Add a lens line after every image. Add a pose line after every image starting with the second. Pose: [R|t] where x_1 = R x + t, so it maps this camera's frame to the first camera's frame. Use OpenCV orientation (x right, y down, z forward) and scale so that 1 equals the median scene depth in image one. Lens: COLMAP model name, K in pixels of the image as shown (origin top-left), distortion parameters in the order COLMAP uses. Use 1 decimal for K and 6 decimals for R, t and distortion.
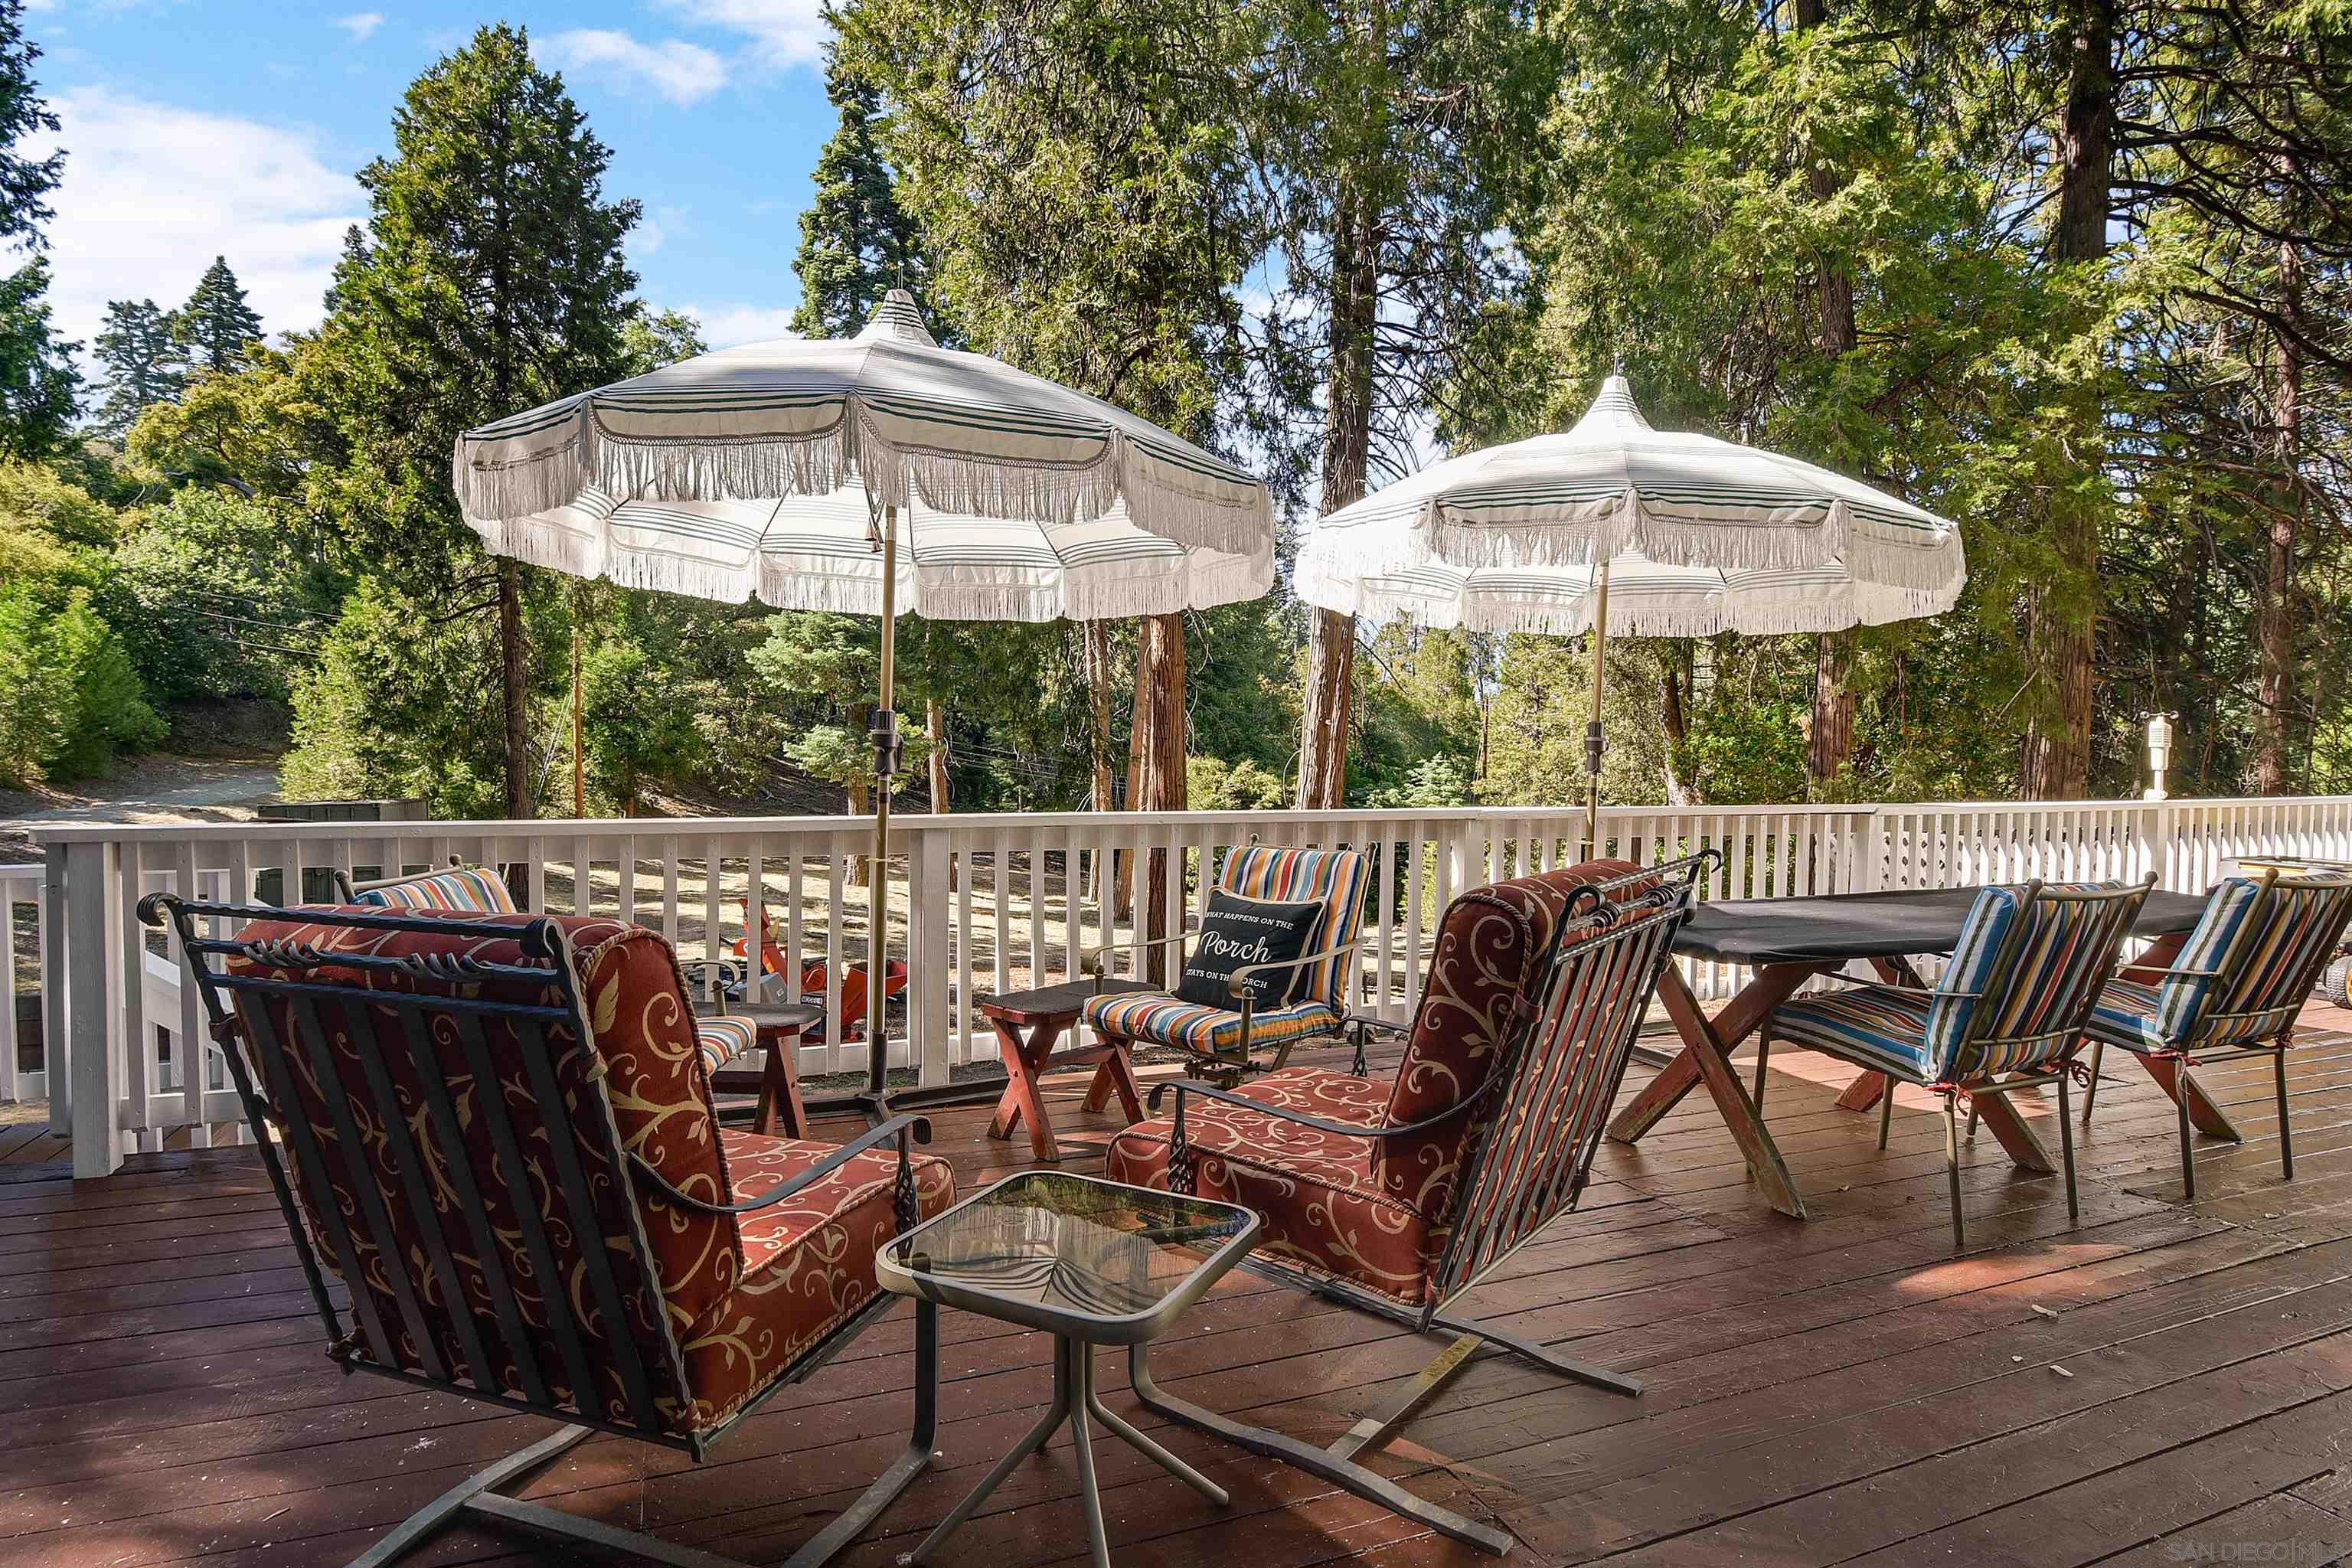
lens RADIAL K [[1294.9, 0, 1184.6], [0, 1294.9, 766.7], [0, 0, 1]] dist [-0.011535, -0.003506]
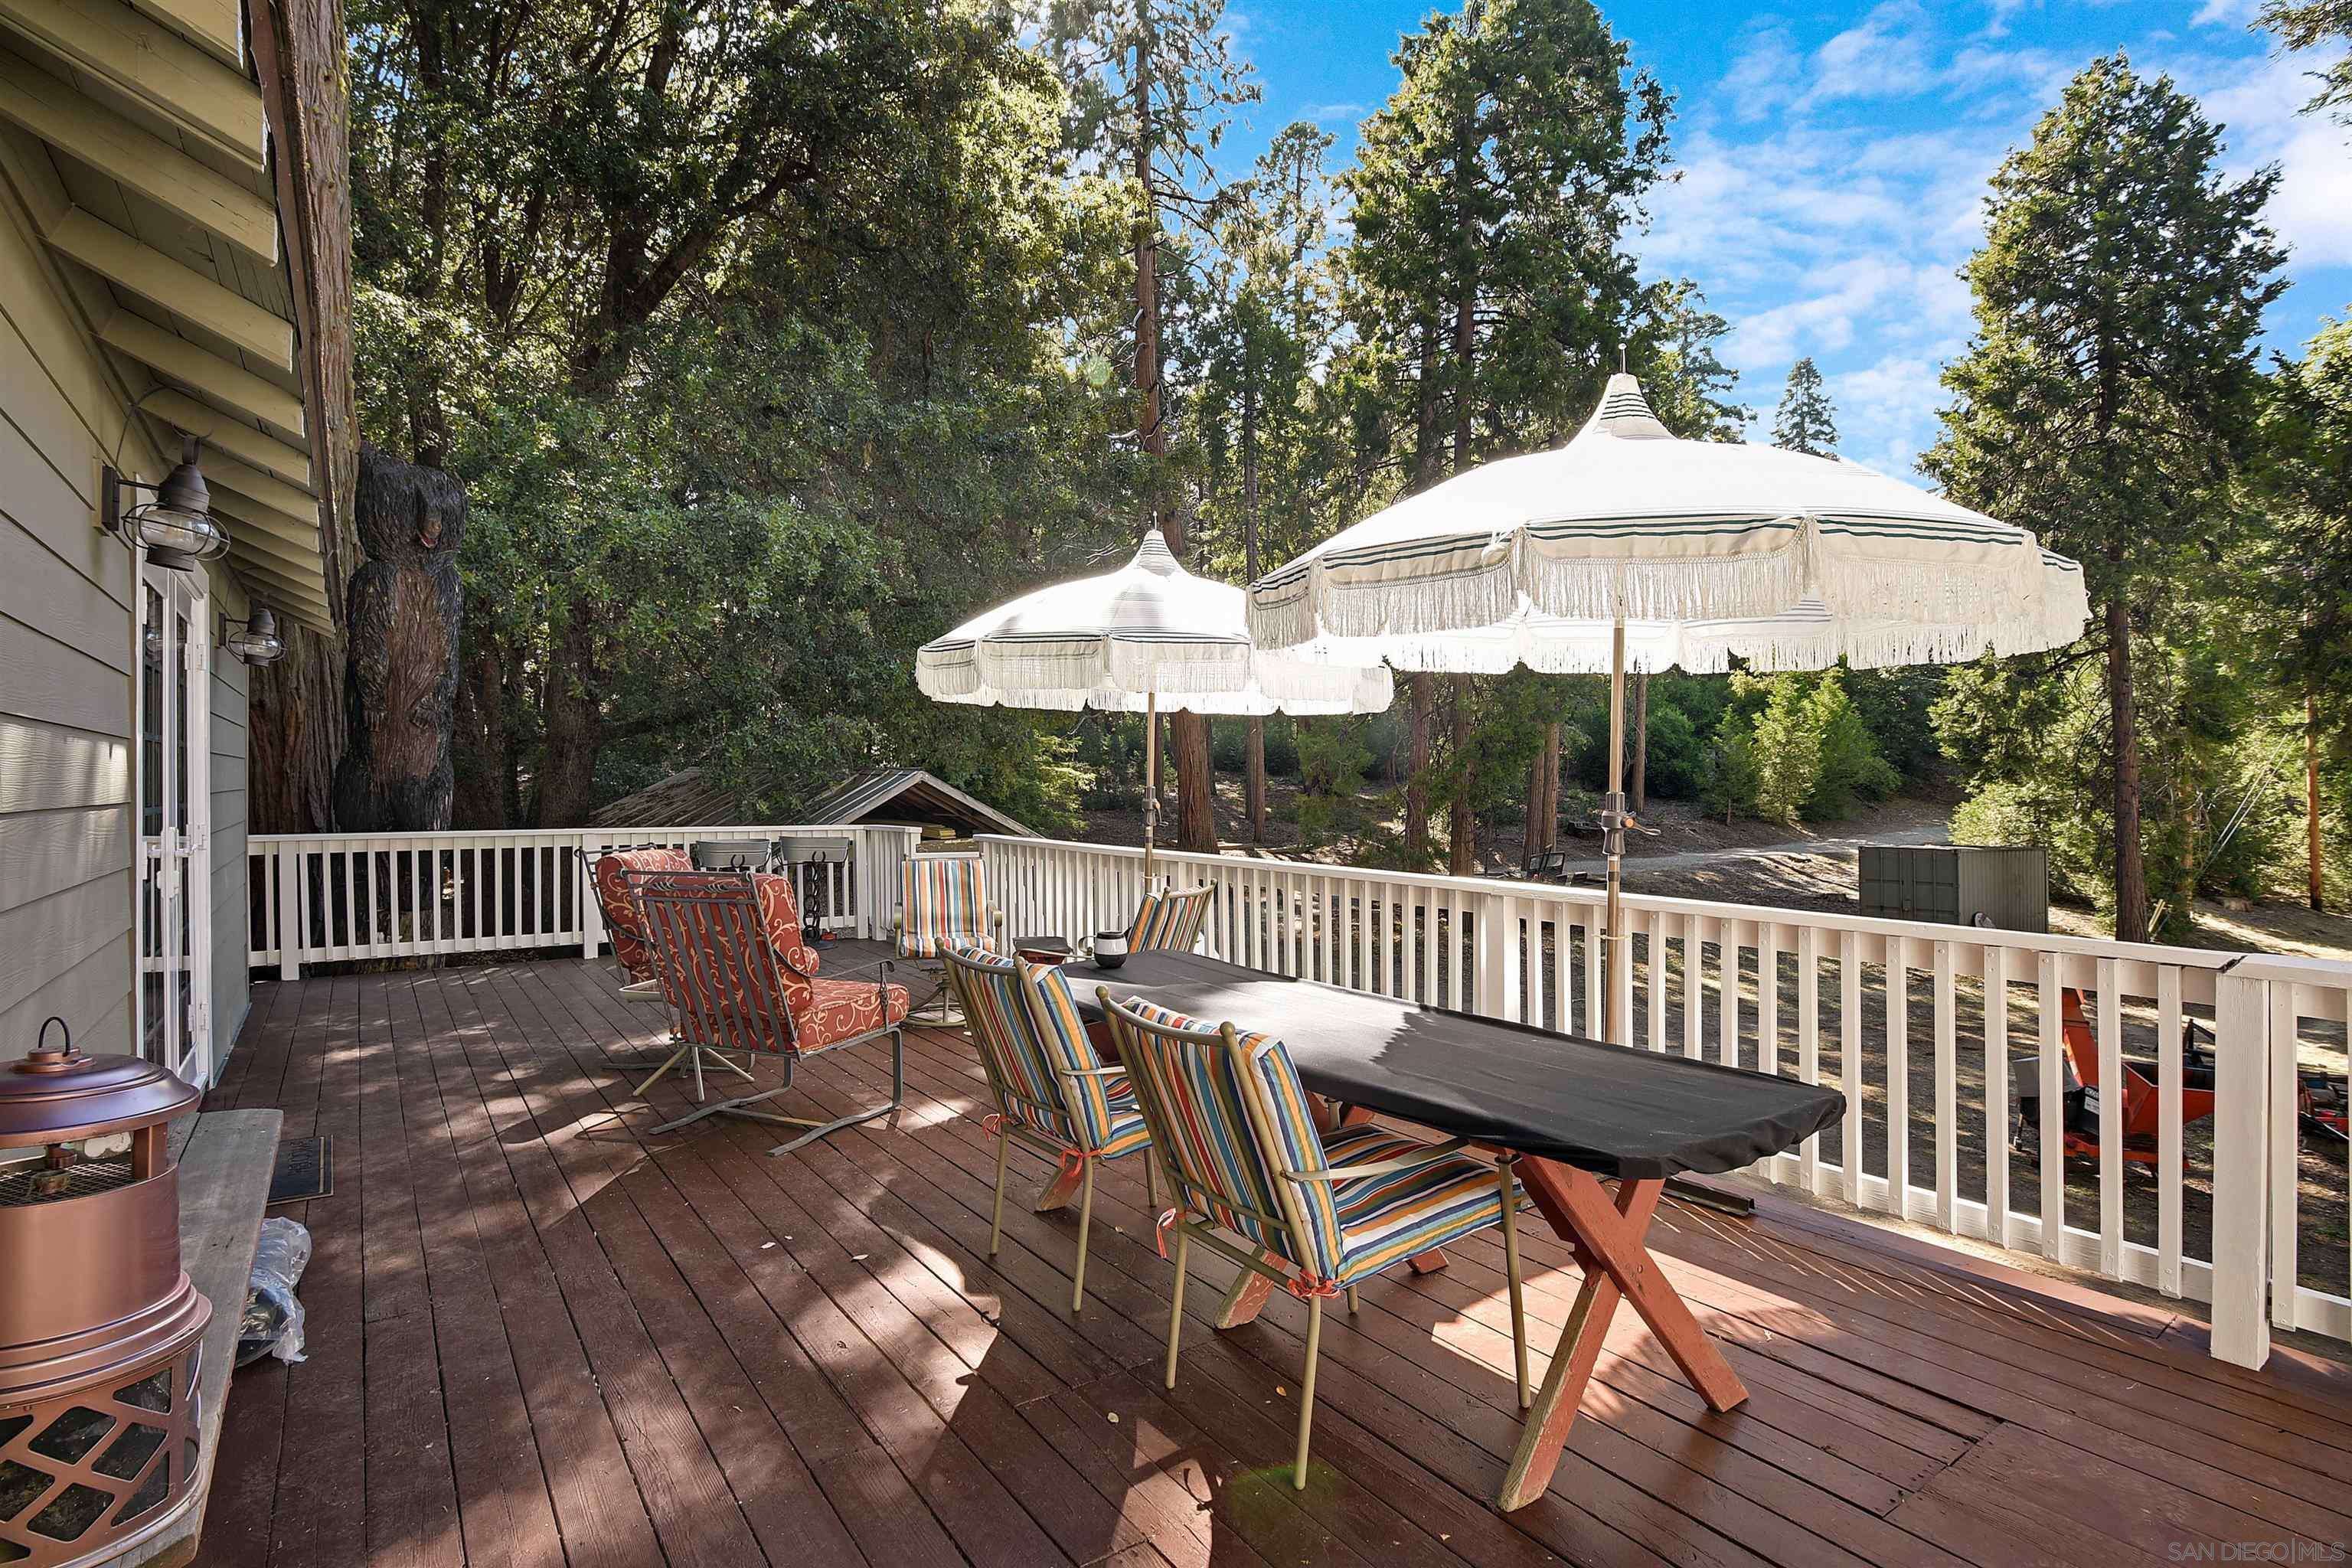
lens RADIAL K [[1134.3, 0, 1084.5], [0, 1134.3, 804.1], [0, 0, 1]] dist [-0.016392, -0.000982]
pose [[0.265654, 0.011410, -0.964001, 0.136951], [-0.018455, 0.999807, 0.006748, -0.002822], [0.963892, 0.015998, 0.265813, 0.060469]]
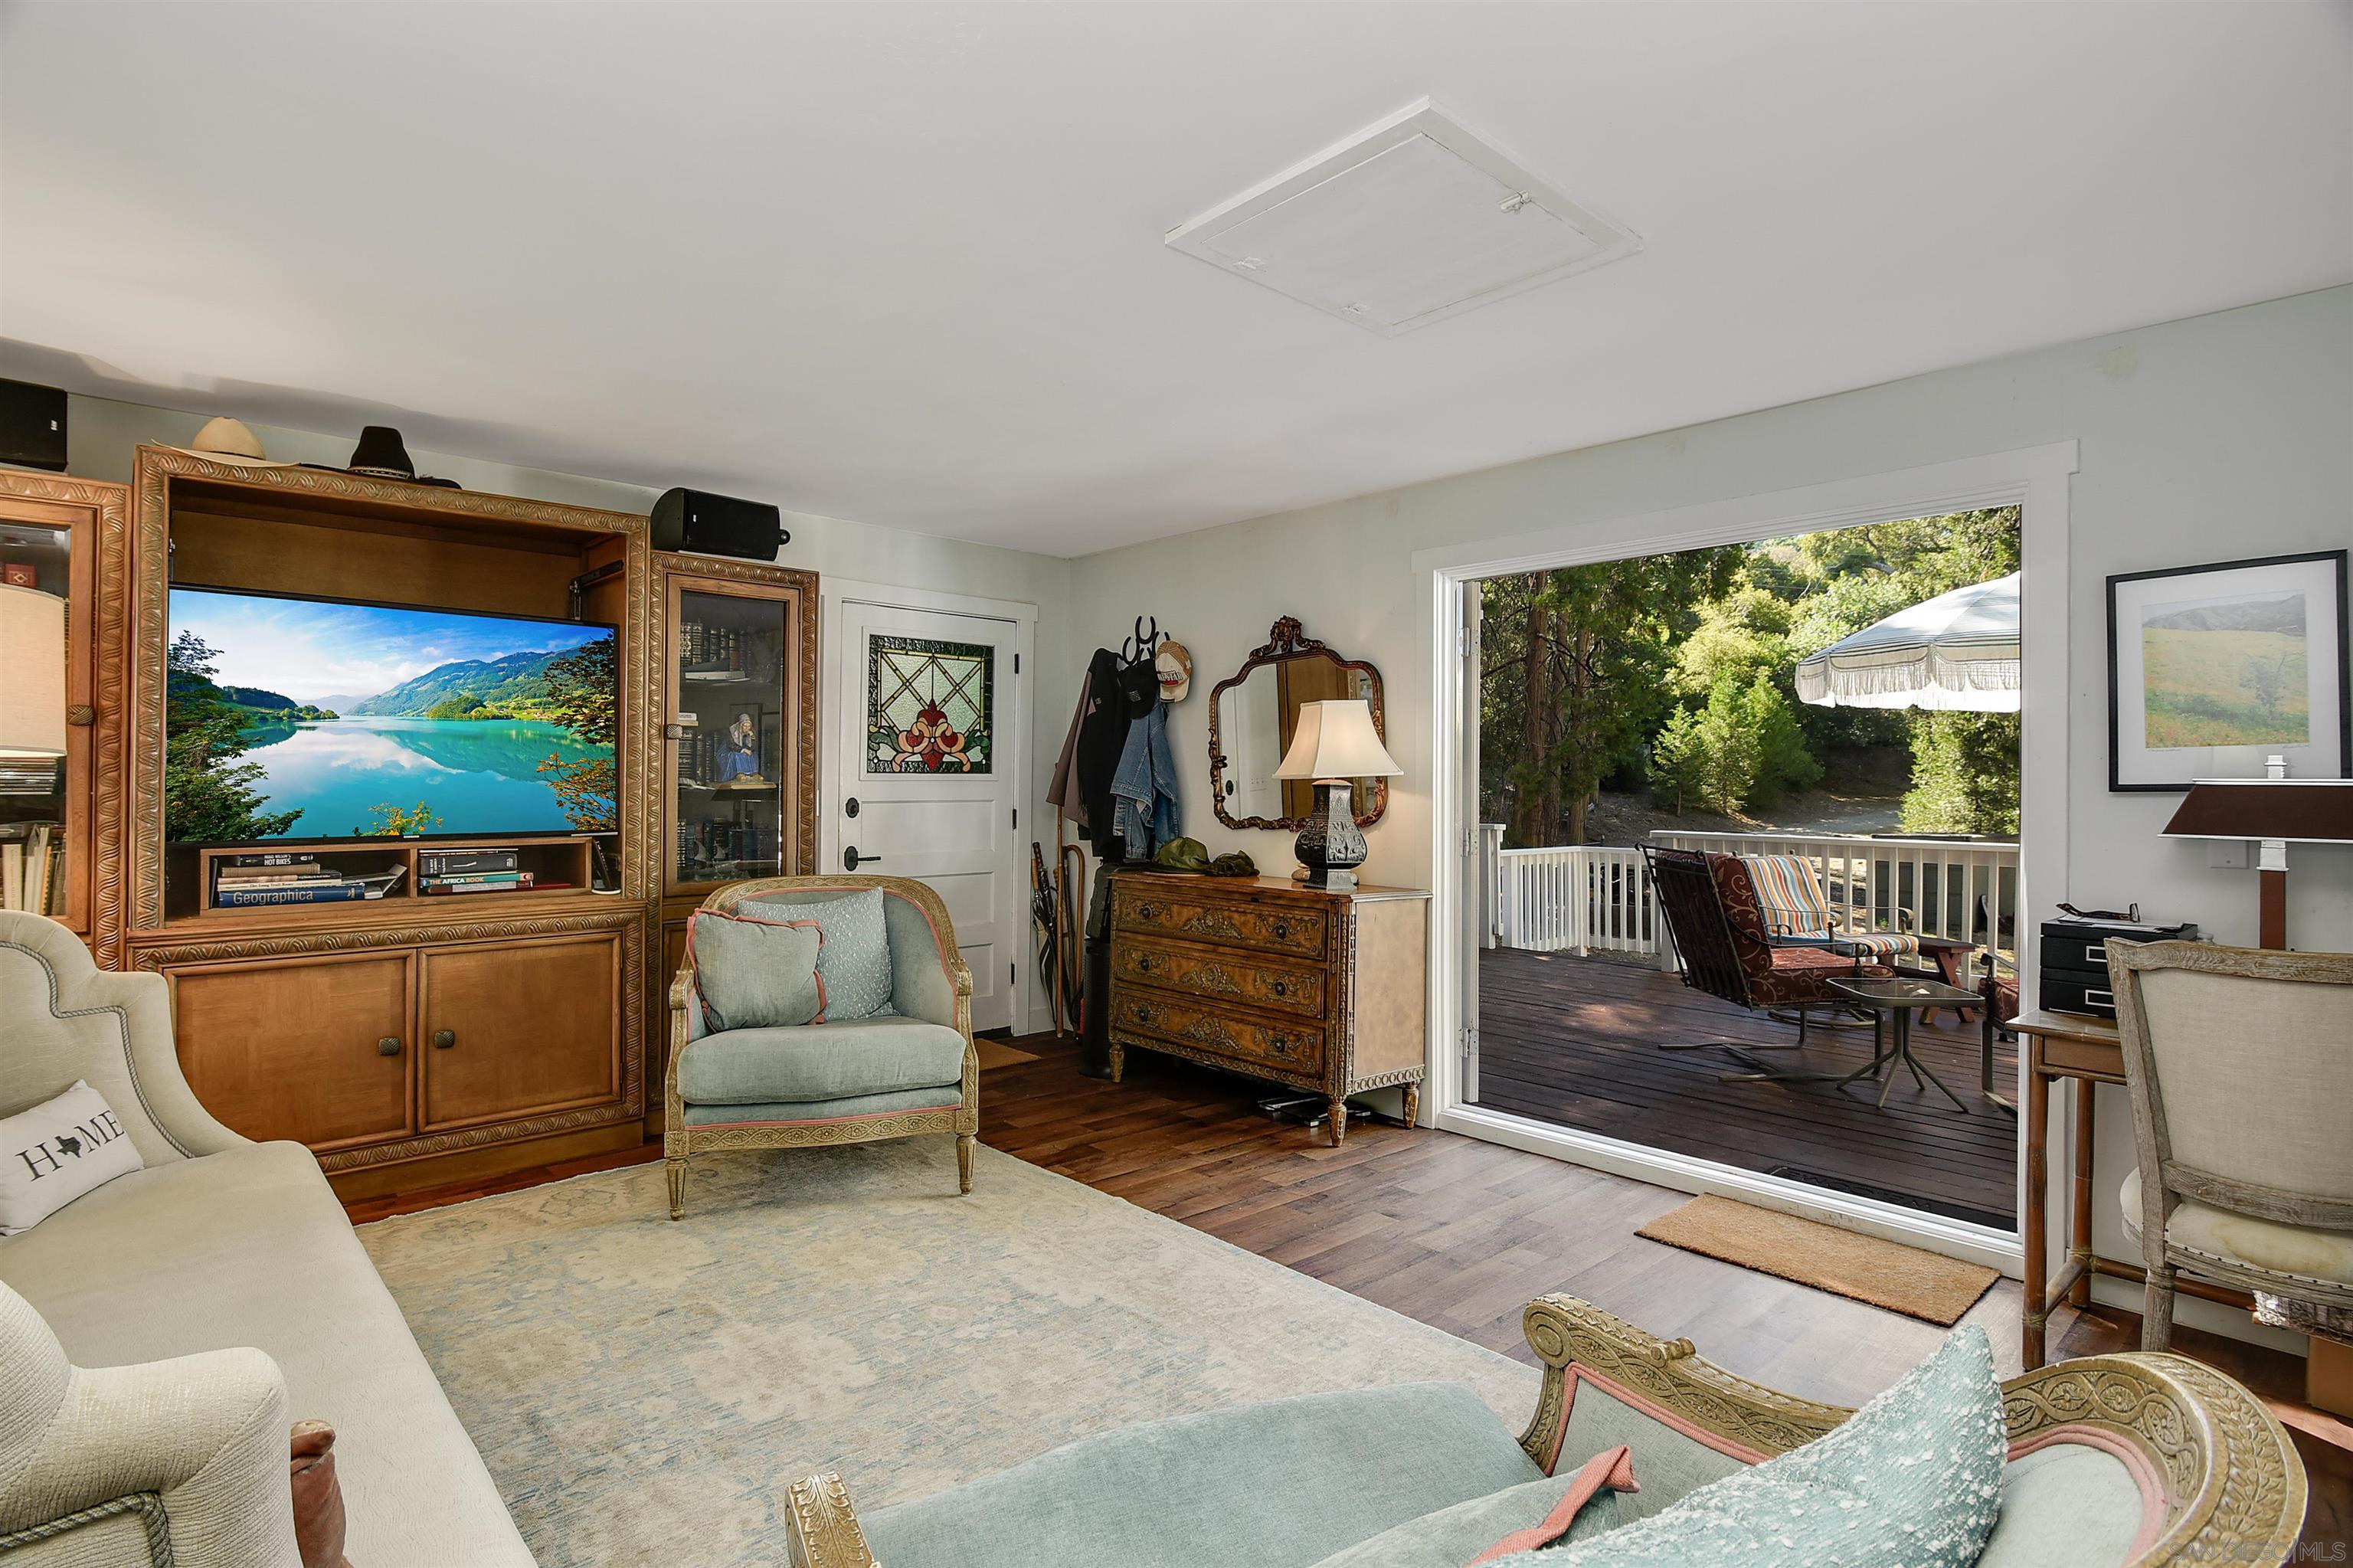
lens RADIAL K [[1134.9, 0, 1185.2], [0, 1134.9, 787.8], [0, 0, 1]] dist [-0.016392, -0.000982]
pose [[0.376691, 0.001036, -0.926338, 0.080750], [-0.013976, 0.999892, -0.004566, -0.001526], [0.926234, 0.014667, 0.376665, -0.068419]]
